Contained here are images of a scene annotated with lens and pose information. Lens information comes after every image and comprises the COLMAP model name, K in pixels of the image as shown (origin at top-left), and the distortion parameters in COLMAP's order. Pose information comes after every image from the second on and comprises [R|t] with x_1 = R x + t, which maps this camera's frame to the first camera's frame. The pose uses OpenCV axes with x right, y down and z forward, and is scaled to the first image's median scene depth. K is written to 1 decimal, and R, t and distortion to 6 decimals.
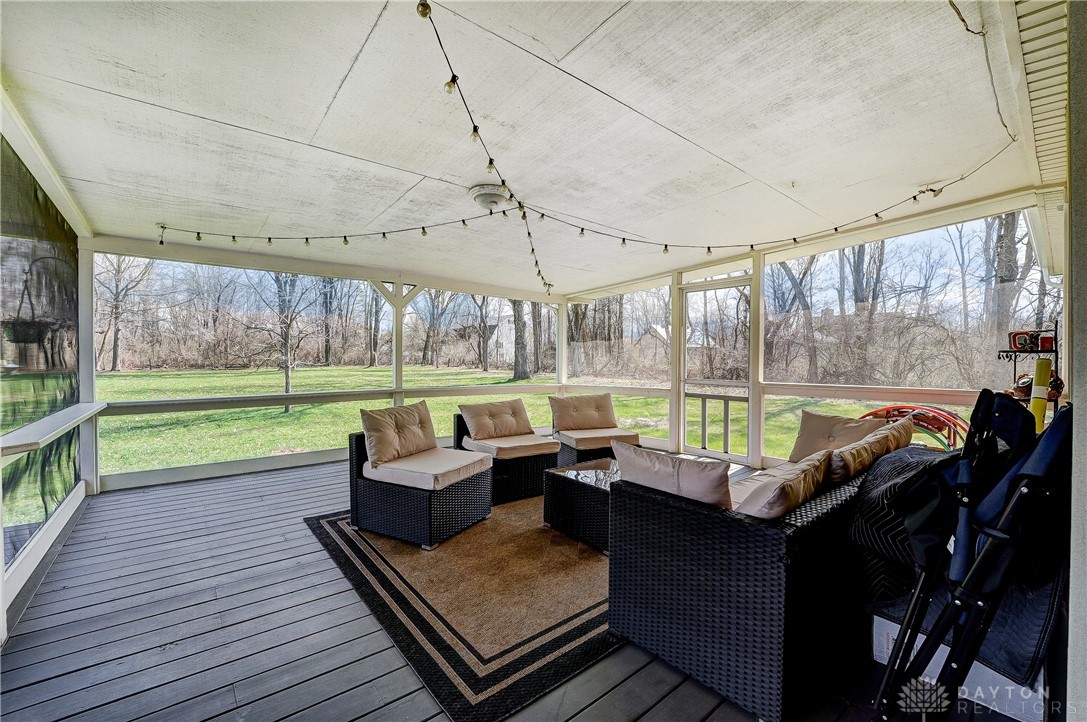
lens RADIAL K [[454.1, 0, 545.5], [0, 454.1, 364.8], [0, 0, 1]] dist [-0.023621, 0.000058]
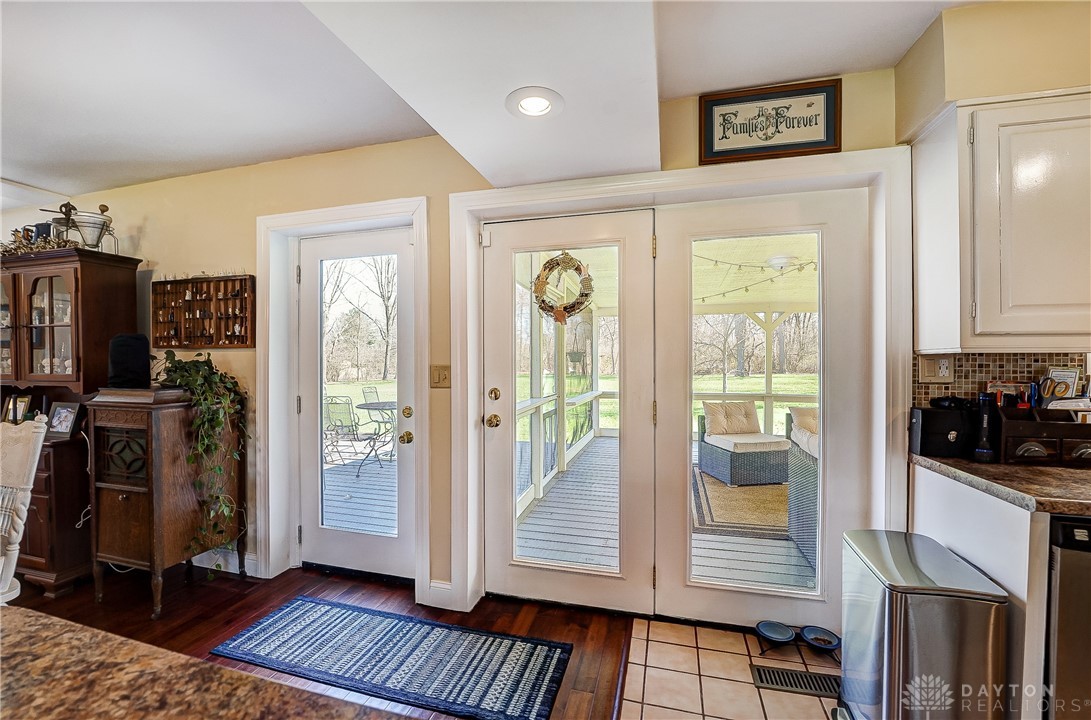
lens RADIAL K [[455.7, 0, 547.5], [0, 455.7, 363.8], [0, 0, 1]] dist [-0.023621, 0.000058]
pose [[0.587306, 0.001470, -0.809364, 0.597365], [-0.015020, 0.999846, -0.009082, -0.018941], [0.809226, 0.017491, 0.587237, -0.462666]]
